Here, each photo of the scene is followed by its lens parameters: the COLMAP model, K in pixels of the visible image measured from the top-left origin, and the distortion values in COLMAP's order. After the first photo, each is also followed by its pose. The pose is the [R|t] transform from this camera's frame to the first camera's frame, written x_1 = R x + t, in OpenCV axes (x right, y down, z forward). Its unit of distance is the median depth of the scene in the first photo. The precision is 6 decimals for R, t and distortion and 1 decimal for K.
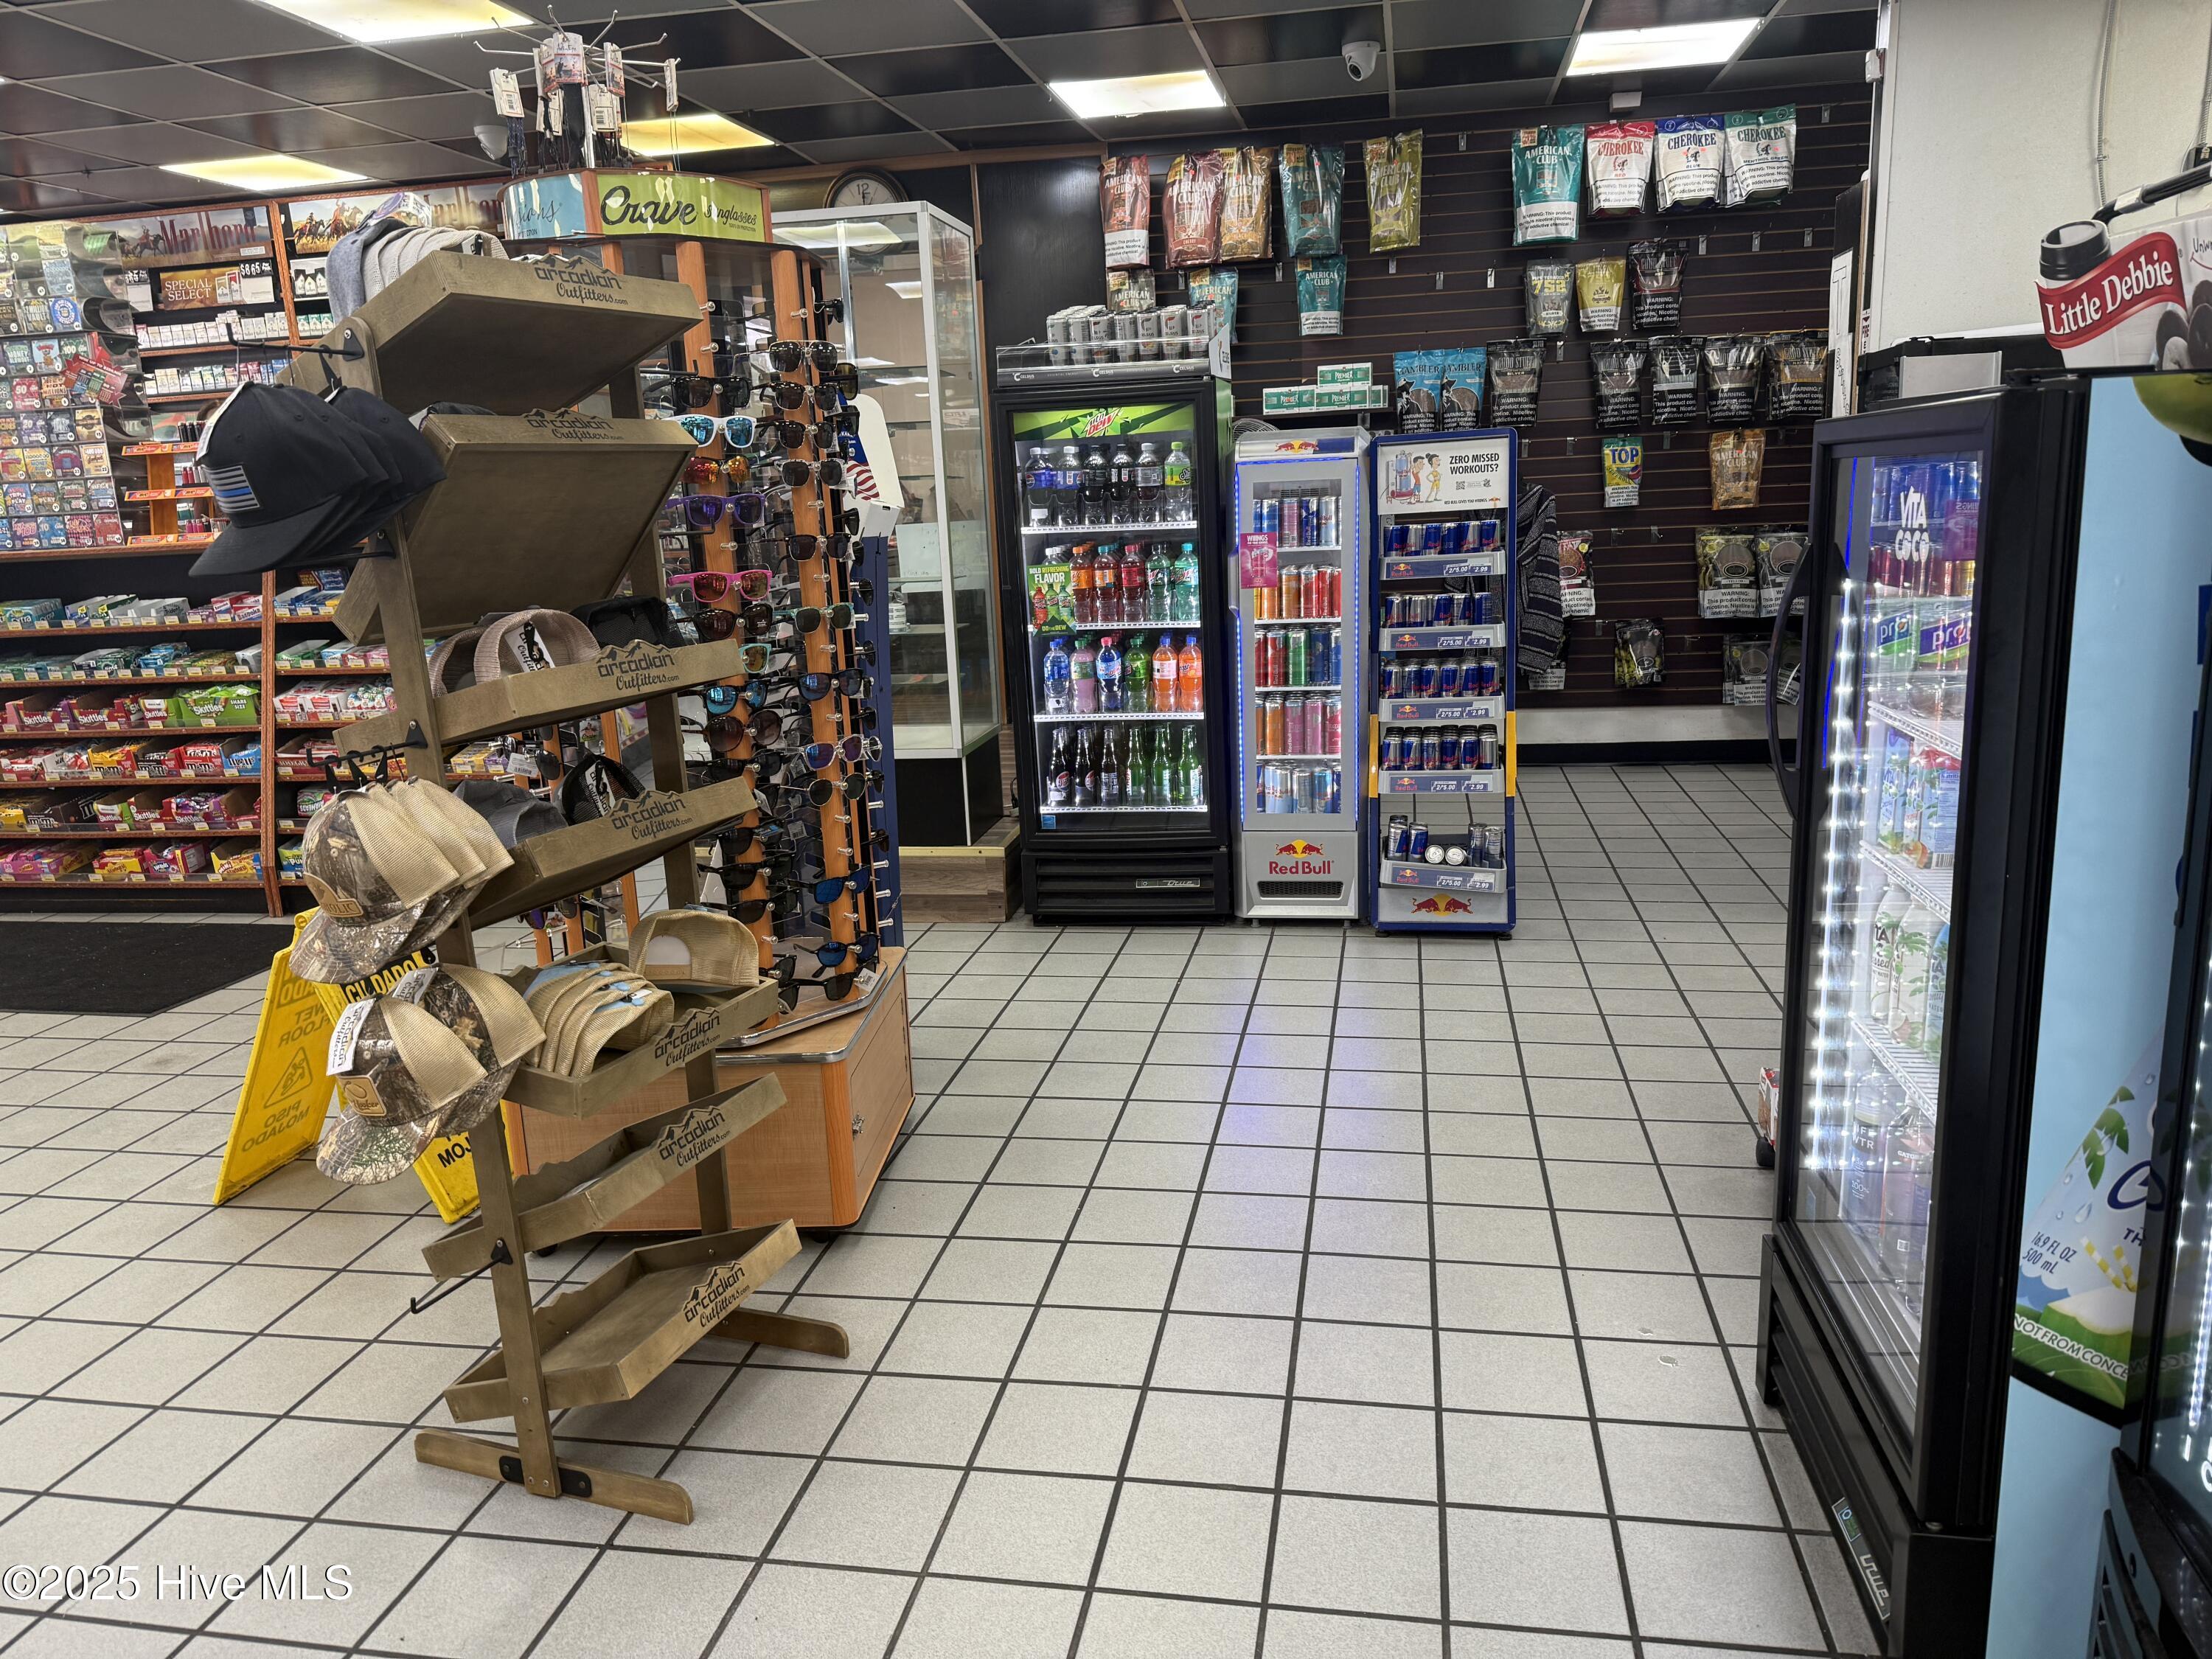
lens RADIAL K [[1518.2, 0, 1115.3], [0, 1518.2, 854.5], [0, 0, 1]] dist [0.066863, -0.084985]
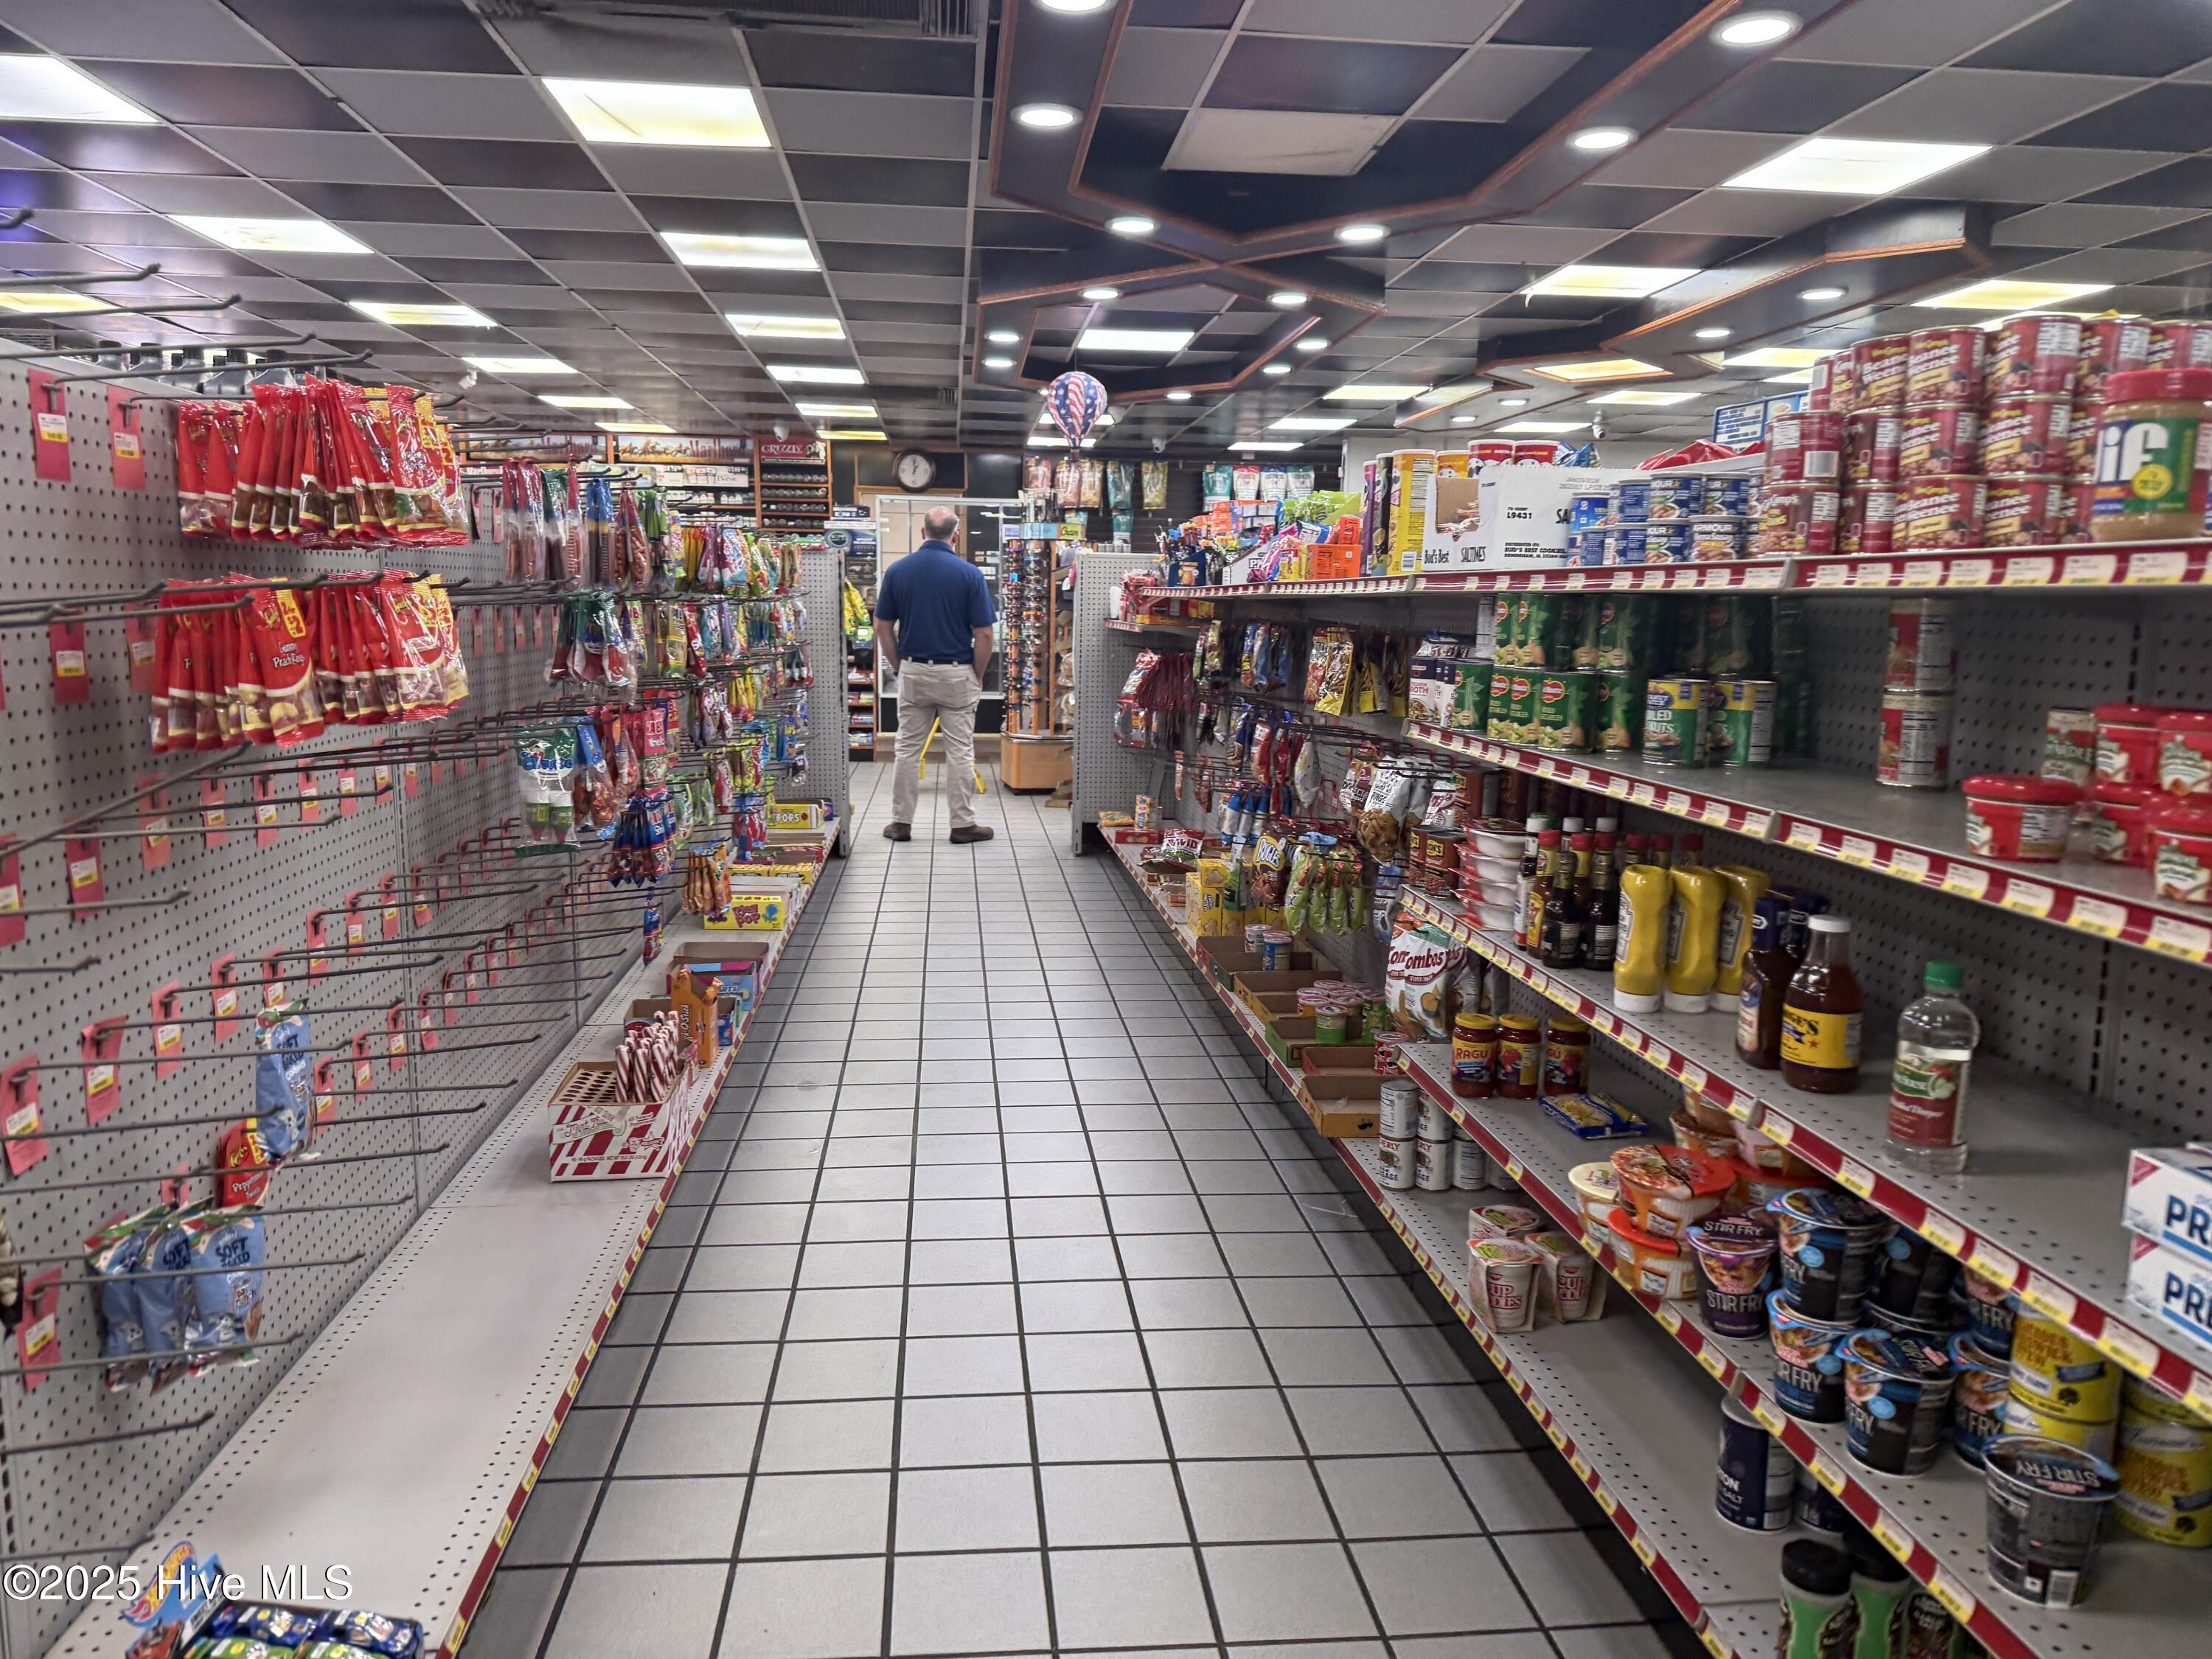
lens RADIAL K [[1529.6, 0, 1094.5], [0, 1529.6, 822.7], [0, 0, 1]] dist [0.120752, -0.222983]
pose [[0.964773, 0.025993, 0.261796, -0.681975], [0.002874, 0.994006, -0.109286, 0.445844], [-0.263068, 0.106189, 0.958916, -1.562731]]
